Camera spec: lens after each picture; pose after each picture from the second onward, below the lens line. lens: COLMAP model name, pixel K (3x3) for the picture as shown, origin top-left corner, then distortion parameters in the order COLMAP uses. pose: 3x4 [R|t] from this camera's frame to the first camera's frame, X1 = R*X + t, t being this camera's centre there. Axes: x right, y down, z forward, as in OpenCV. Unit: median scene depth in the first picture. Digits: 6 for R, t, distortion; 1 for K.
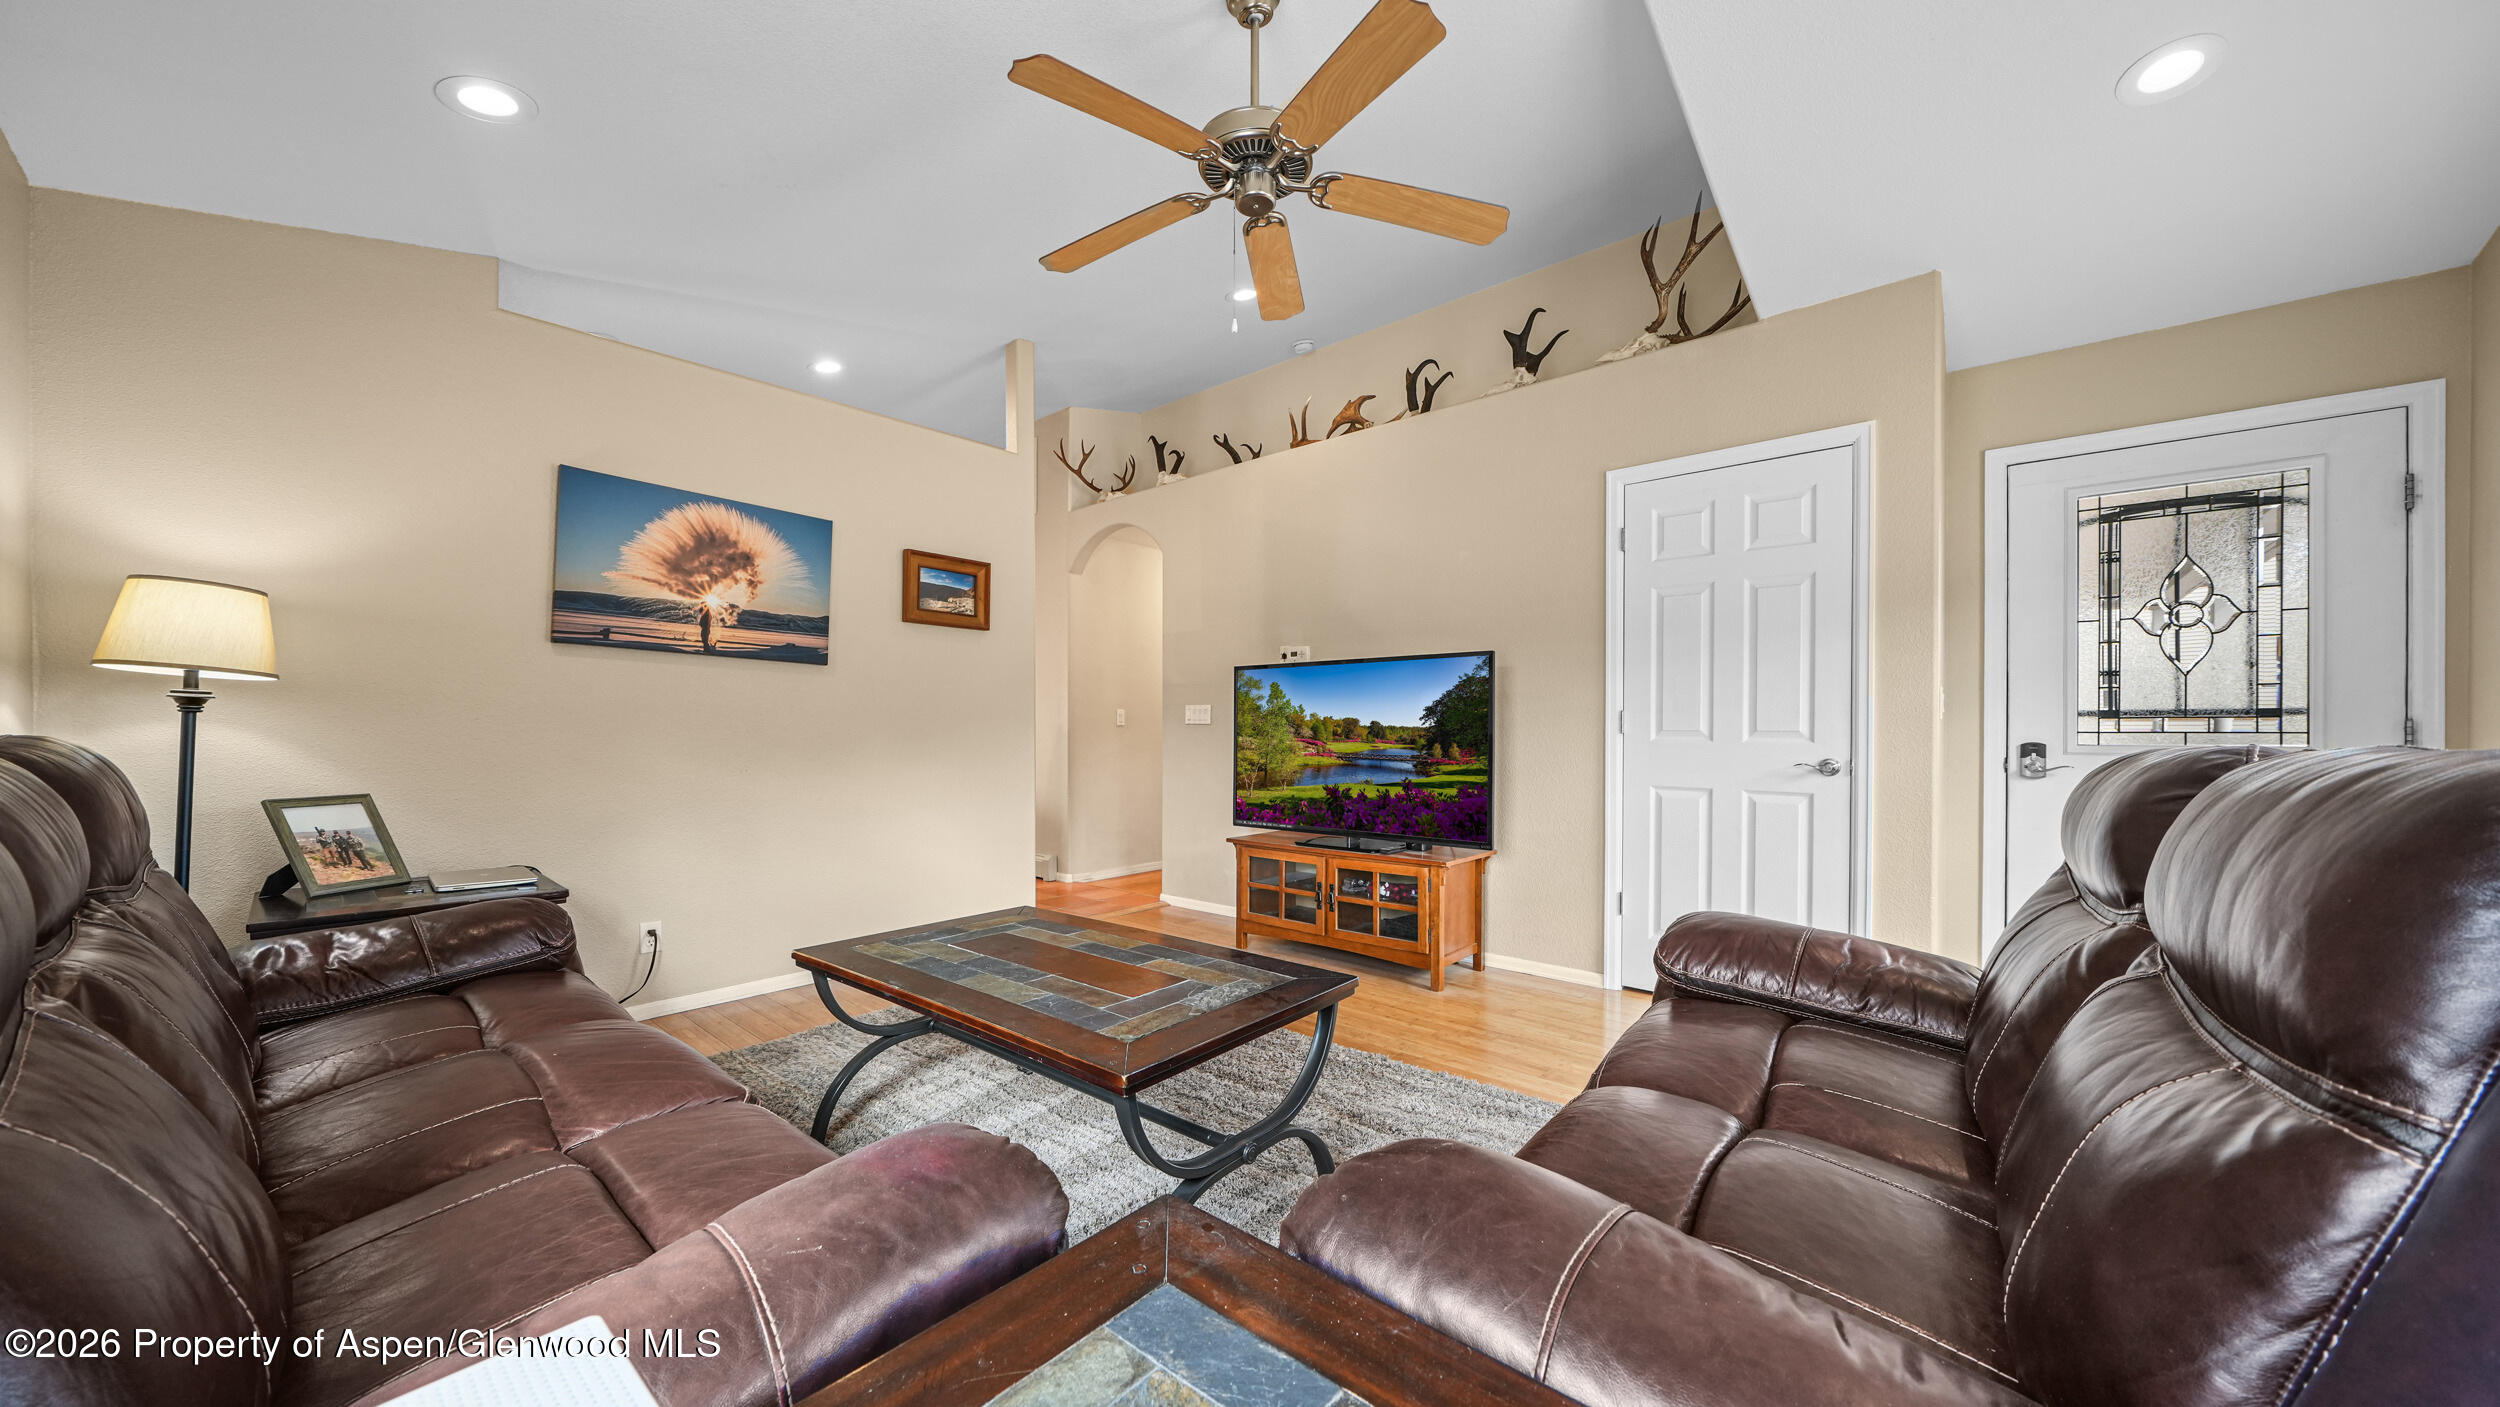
lens RADIAL K [[849.6, 0, 1244.2], [0, 849.6, 724.4], [0, 0, 1]] dist [-0.002507, -0.000040]
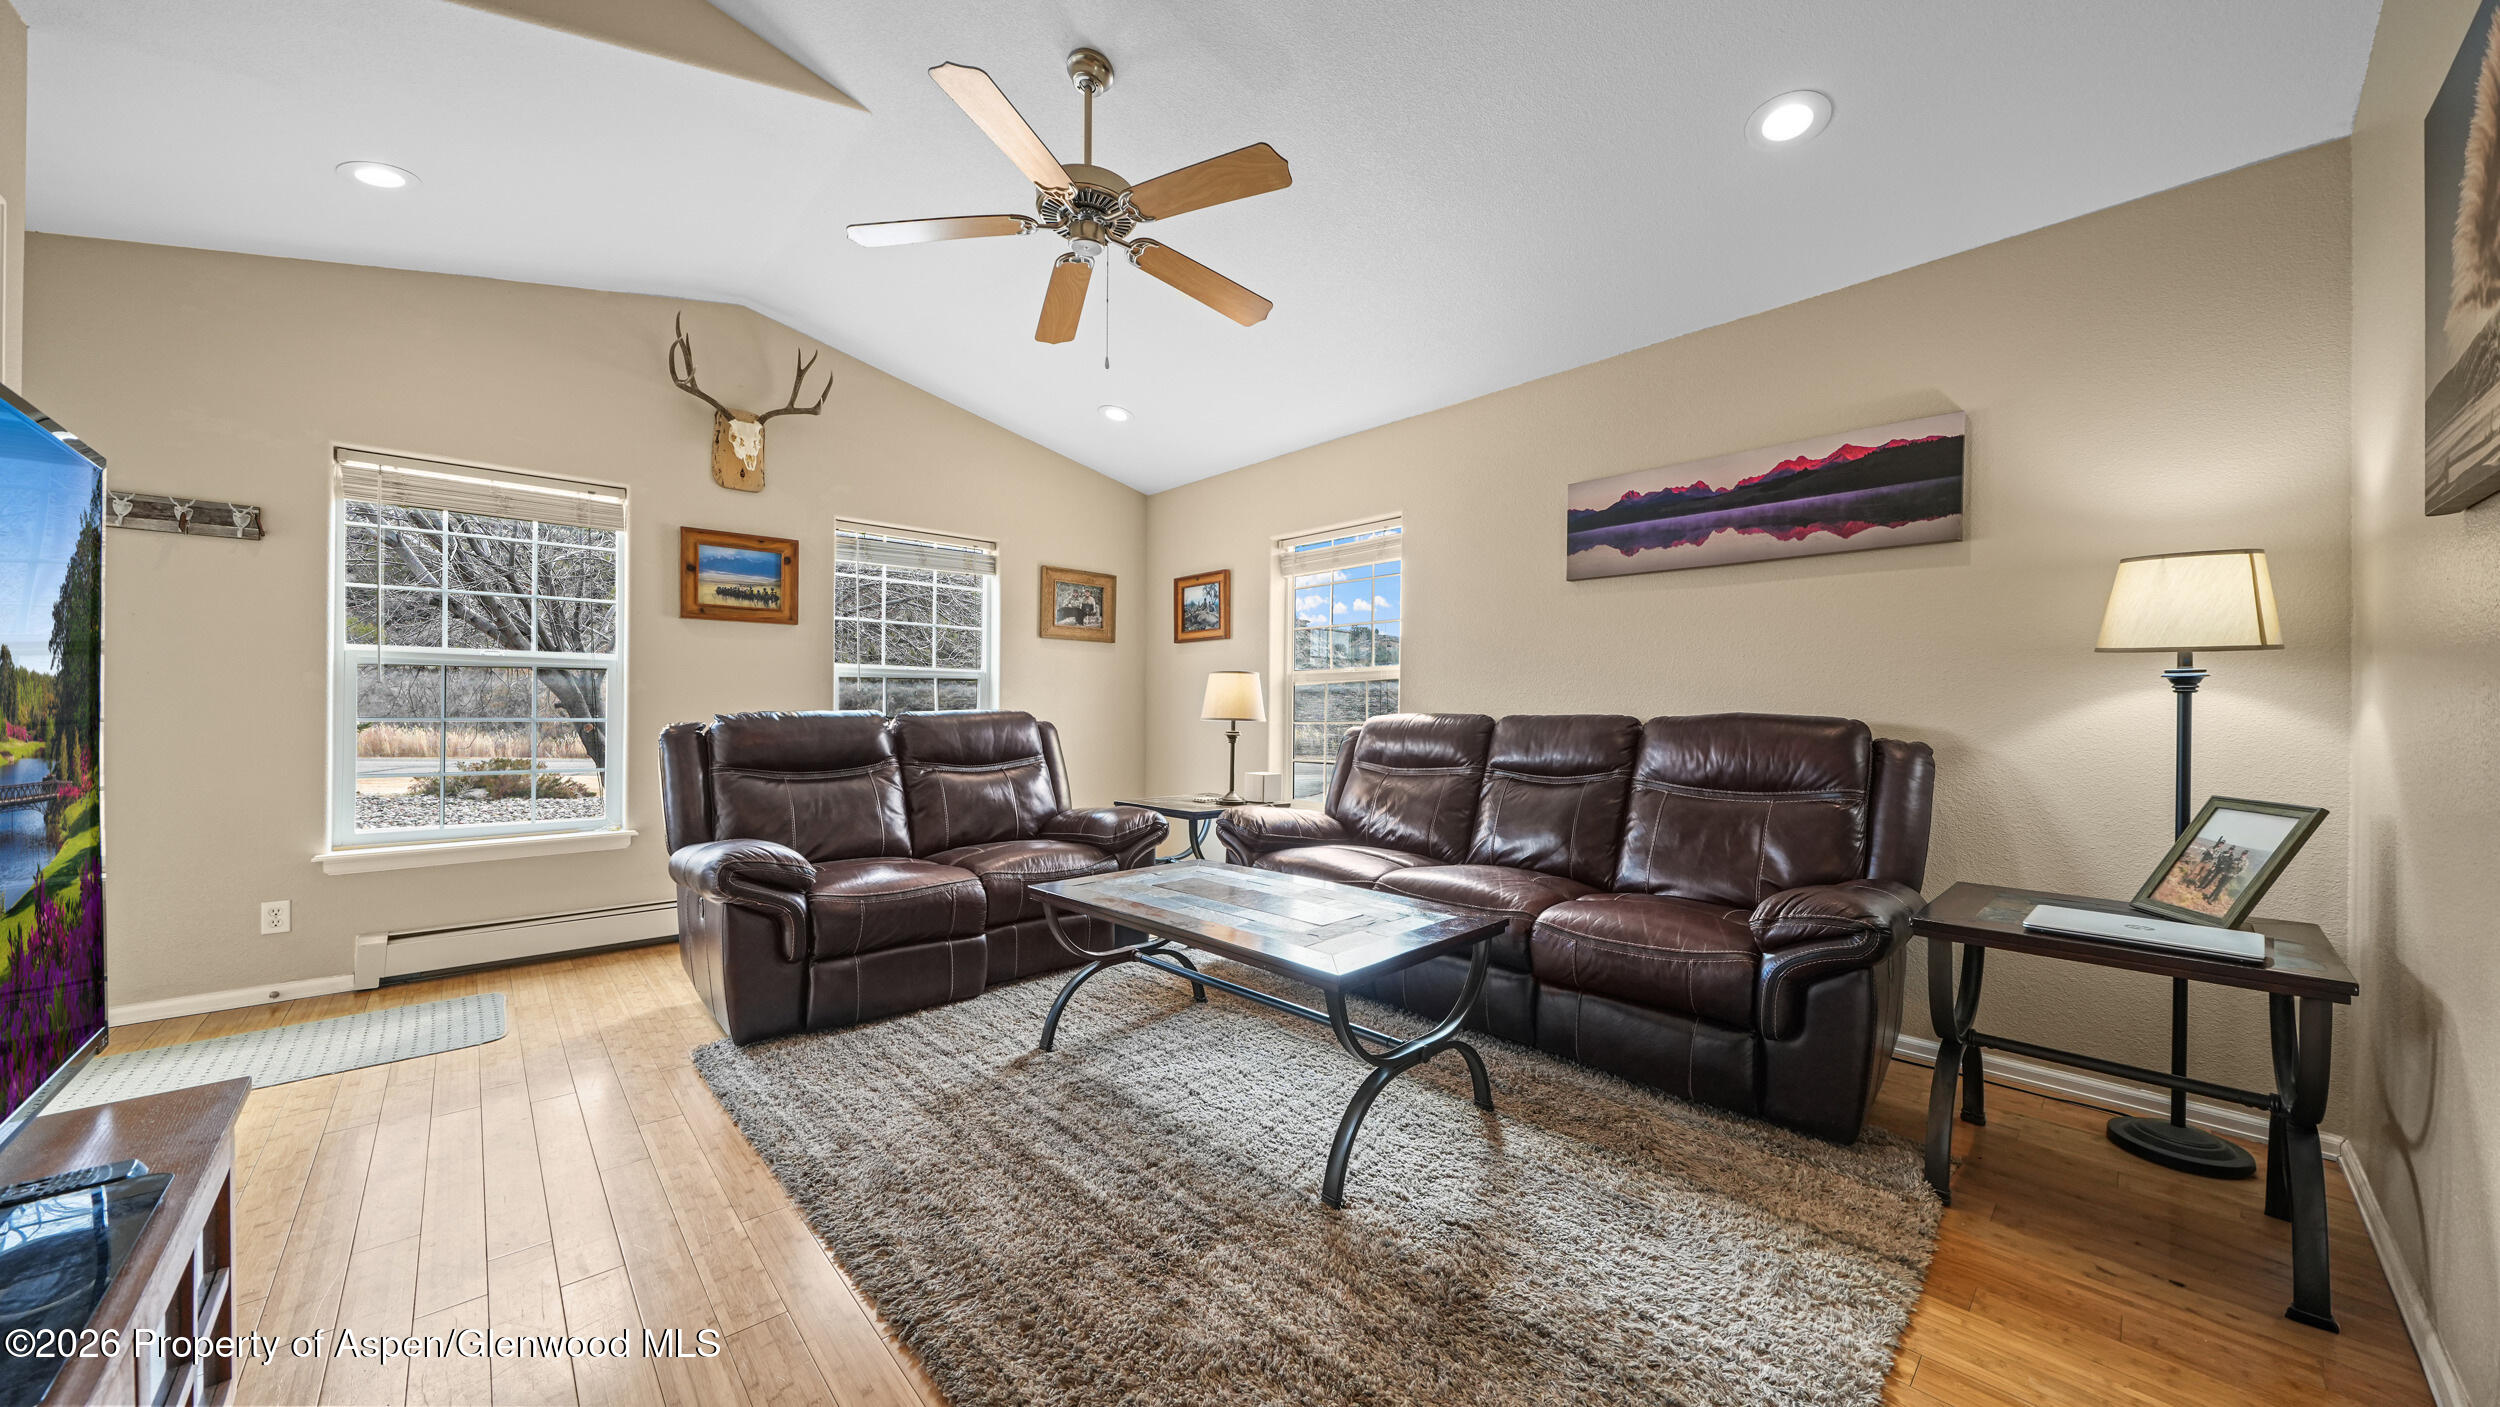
lens RADIAL K [[862.1, 0, 1244.4], [0, 862.1, 709.5], [0, 0, 1]] dist [-0.000342, 0.000112]
pose [[-0.992173, -0.005539, 0.124748, -0.332859], [-0.005914, 0.999979, -0.002637, 0.013094], [-0.124731, -0.003354, -0.992185, 2.073658]]
